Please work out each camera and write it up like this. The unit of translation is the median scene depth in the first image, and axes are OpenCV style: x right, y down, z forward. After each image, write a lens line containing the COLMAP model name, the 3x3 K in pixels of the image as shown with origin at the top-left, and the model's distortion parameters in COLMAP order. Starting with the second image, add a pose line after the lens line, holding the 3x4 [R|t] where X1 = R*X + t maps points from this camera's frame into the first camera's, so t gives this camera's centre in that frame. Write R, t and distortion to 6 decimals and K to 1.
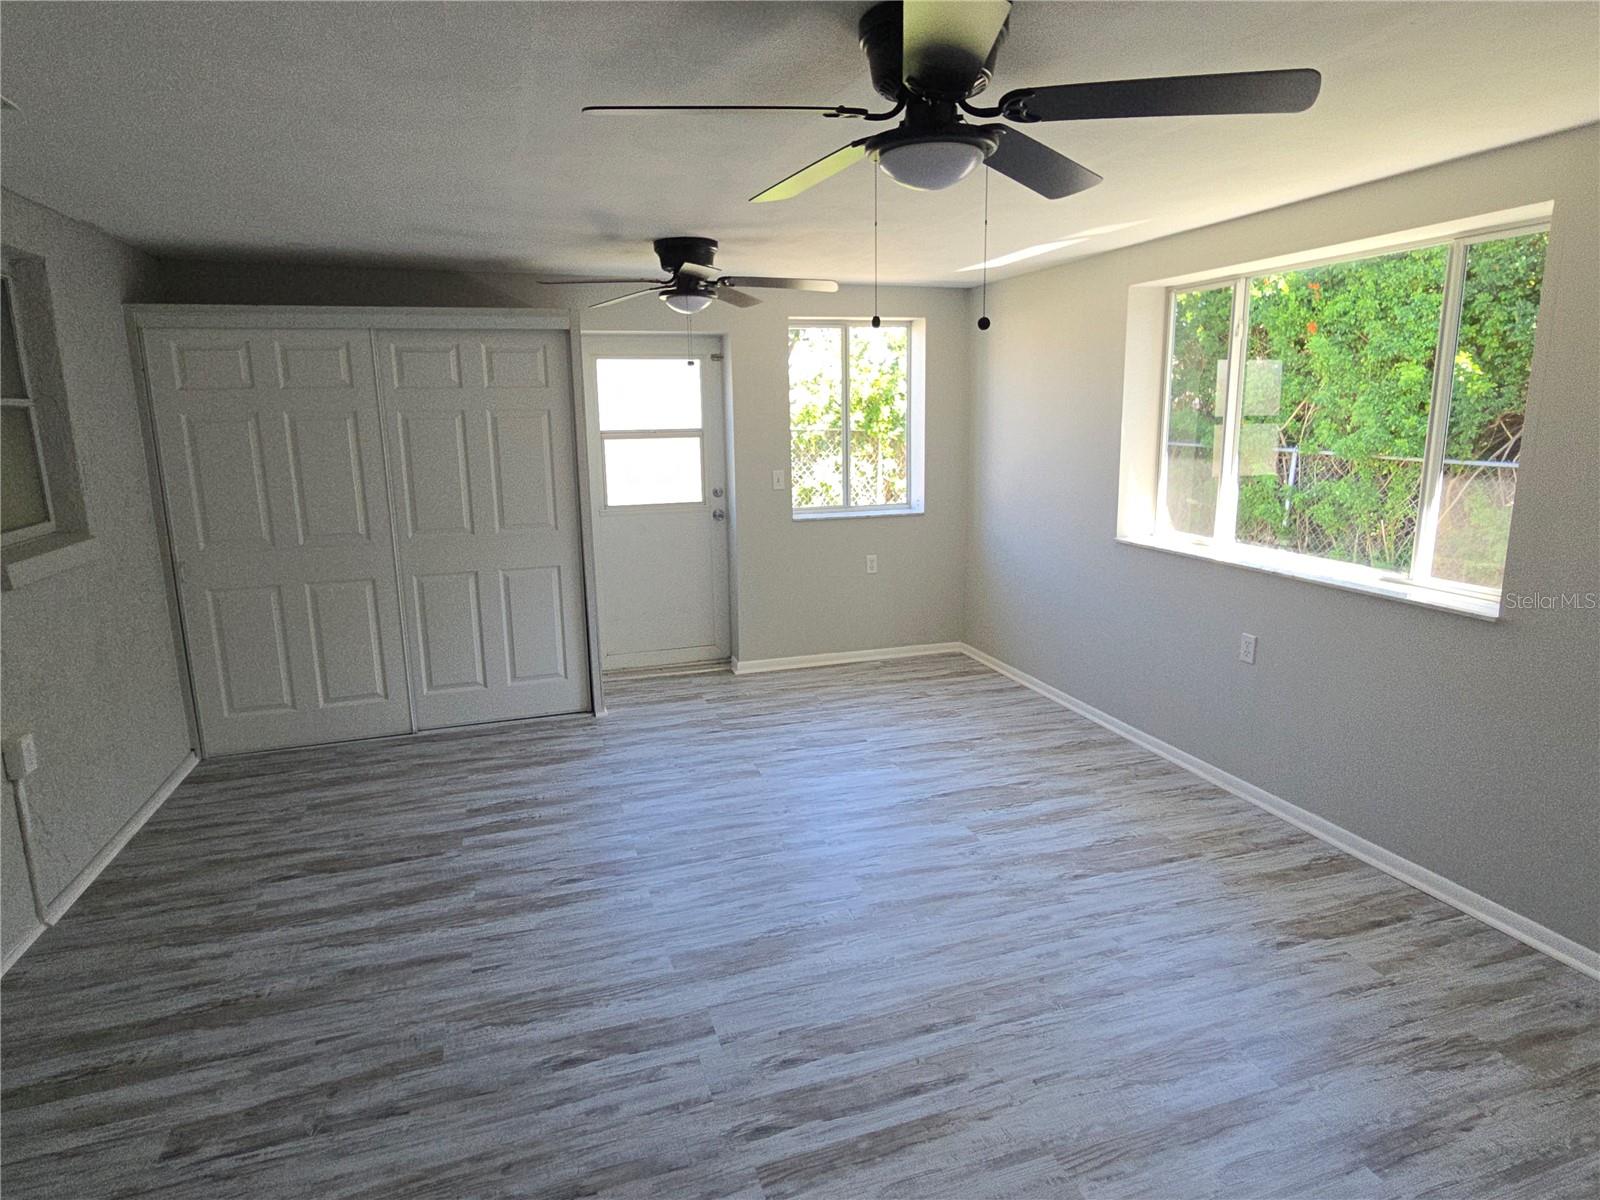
lens RADIAL K [[908.0, 0, 790.7], [0, 908.0, 598.3], [0, 0, 1]] dist [0.001717, 0.002284]
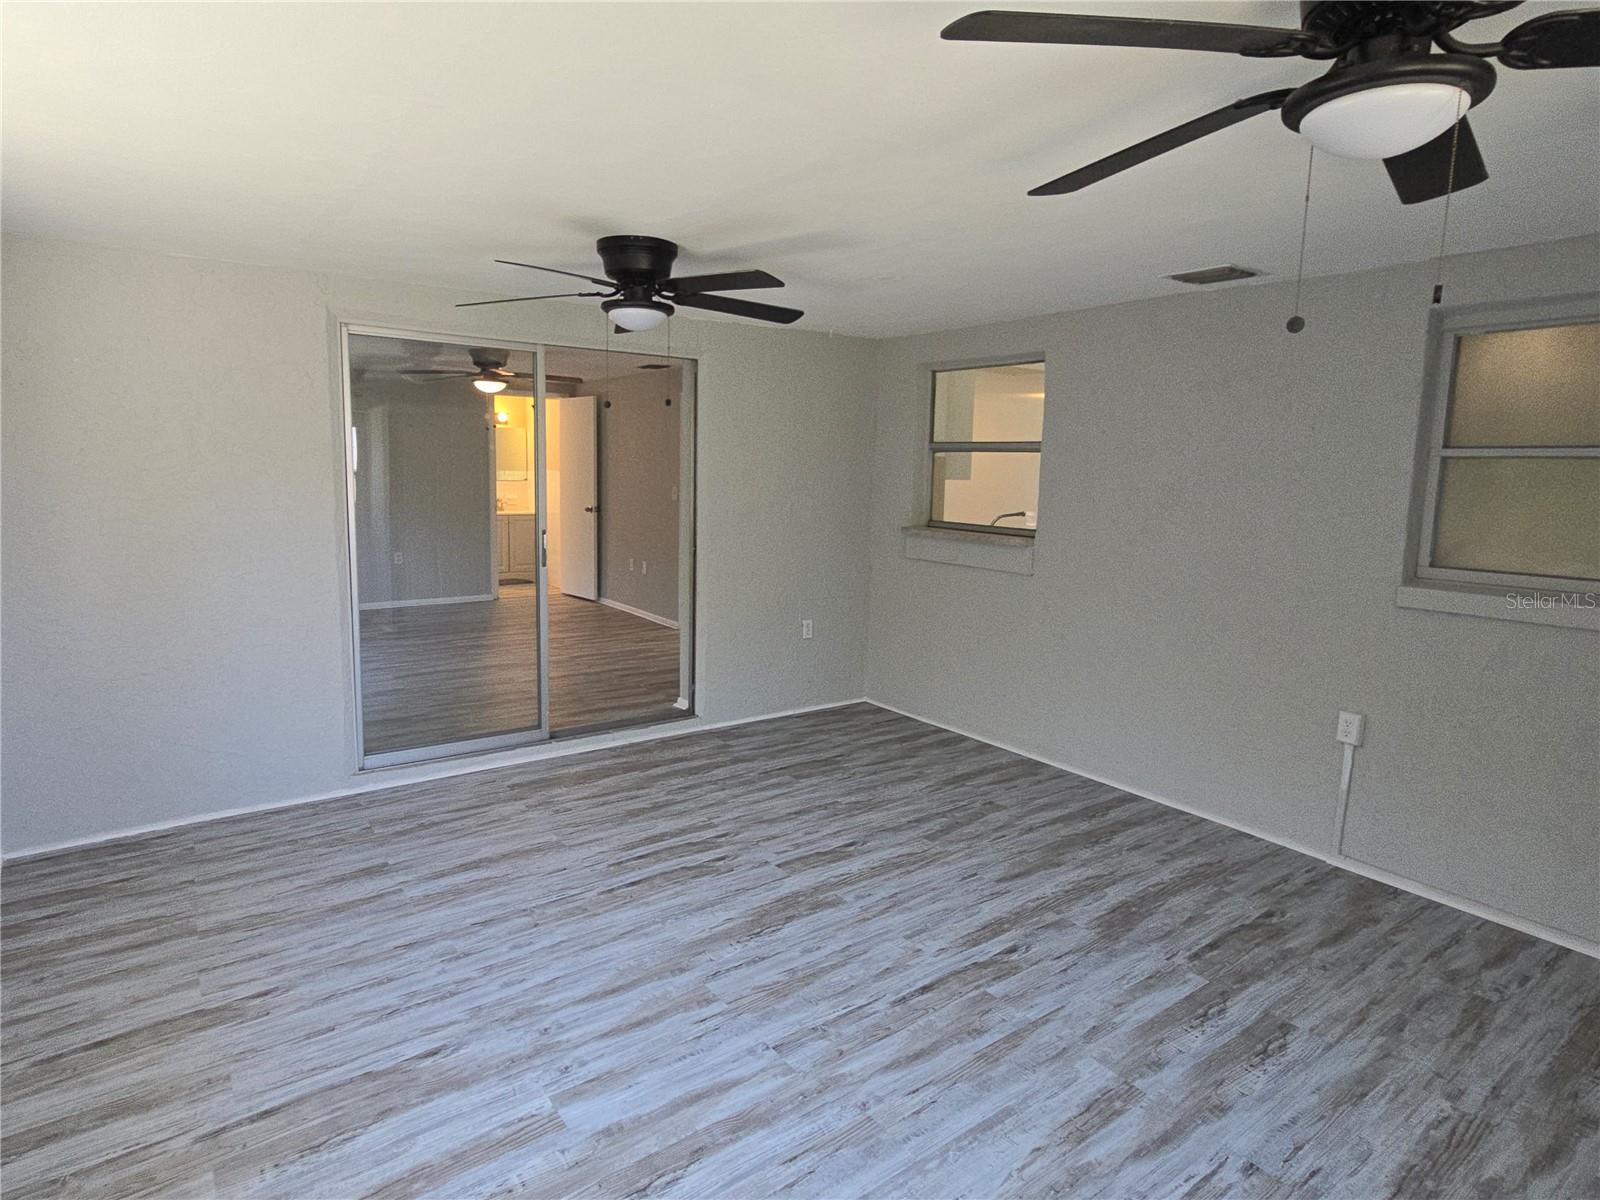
lens RADIAL K [[908.0, 0, 797.8], [0, 908.0, 595.7], [0, 0, 1]] dist [0.001717, 0.002284]
pose [[-0.949168, 0.039114, -0.312331, 0.282676], [-0.072204, 0.938737, 0.336987, -0.380831], [0.306377, 0.342409, -0.888194, 1.862295]]
